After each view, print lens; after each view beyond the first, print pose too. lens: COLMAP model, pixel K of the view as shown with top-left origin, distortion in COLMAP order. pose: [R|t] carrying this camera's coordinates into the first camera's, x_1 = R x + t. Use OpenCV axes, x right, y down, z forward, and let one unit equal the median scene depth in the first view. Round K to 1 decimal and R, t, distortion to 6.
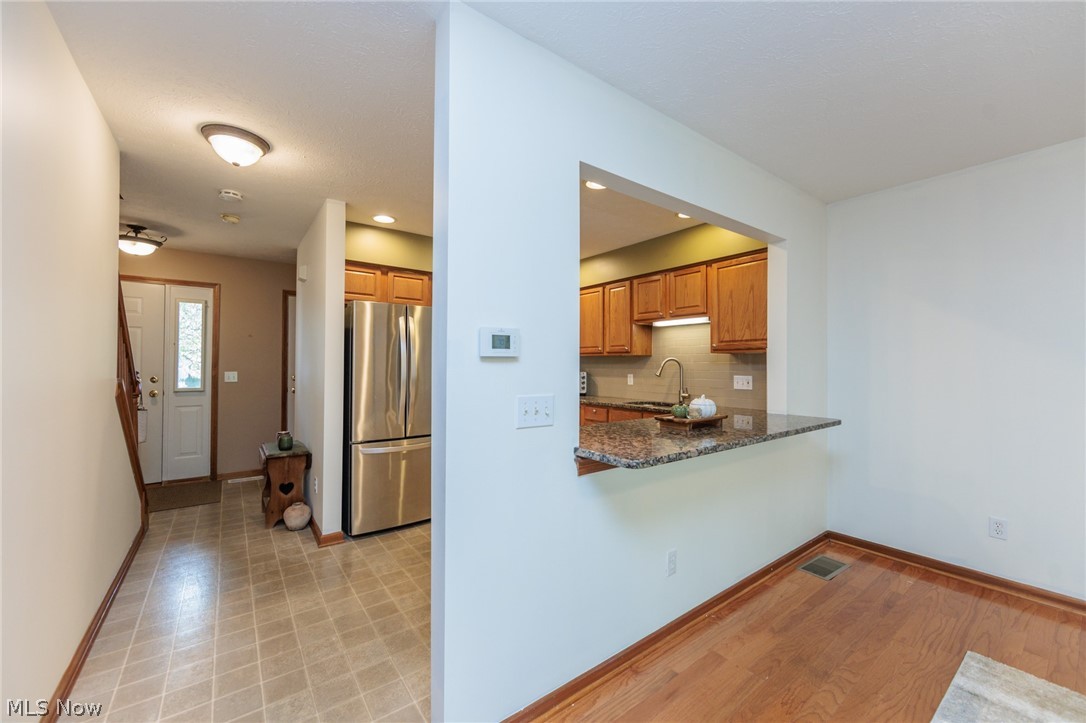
lens RADIAL K [[425.3, 0, 543.5], [0, 425.3, 359.9], [0, 0, 1]] dist [0.000393, 0.000036]
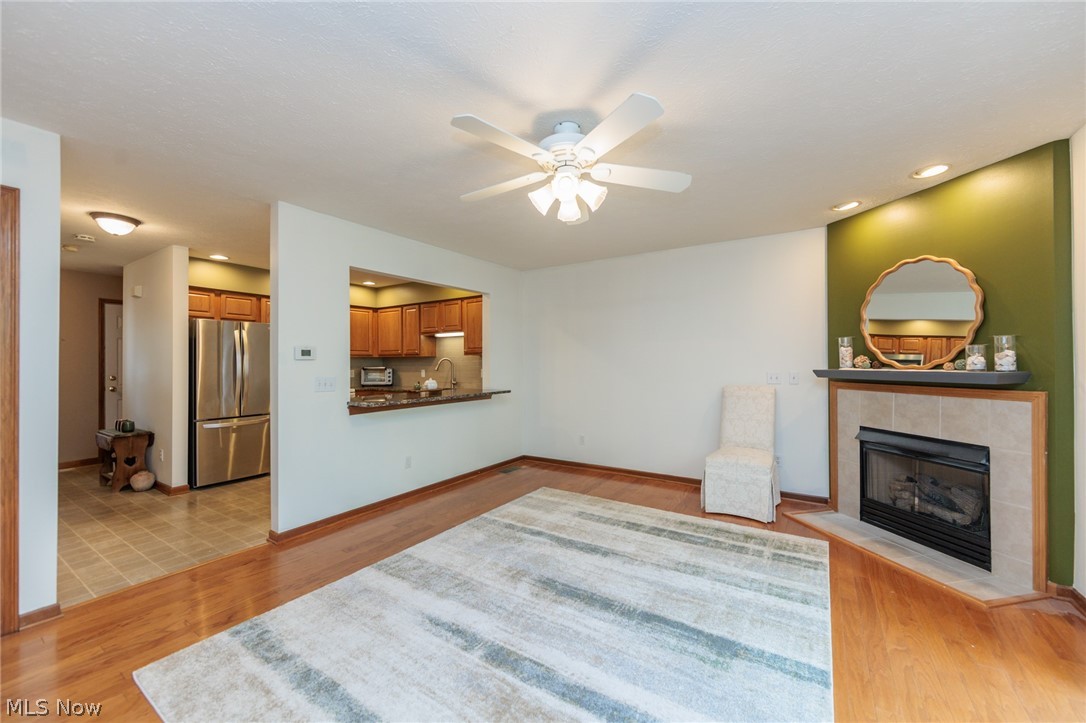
lens RADIAL K [[425.3, 0, 544.2], [0, 425.3, 361.6], [0, 0, 1]] dist [0.000393, 0.000036]
pose [[0.937390, -0.008367, 0.348182, 0.121566], [0.005981, 0.999951, 0.007925, -0.002588], [-0.348231, -0.005347, 0.937394, -0.631429]]
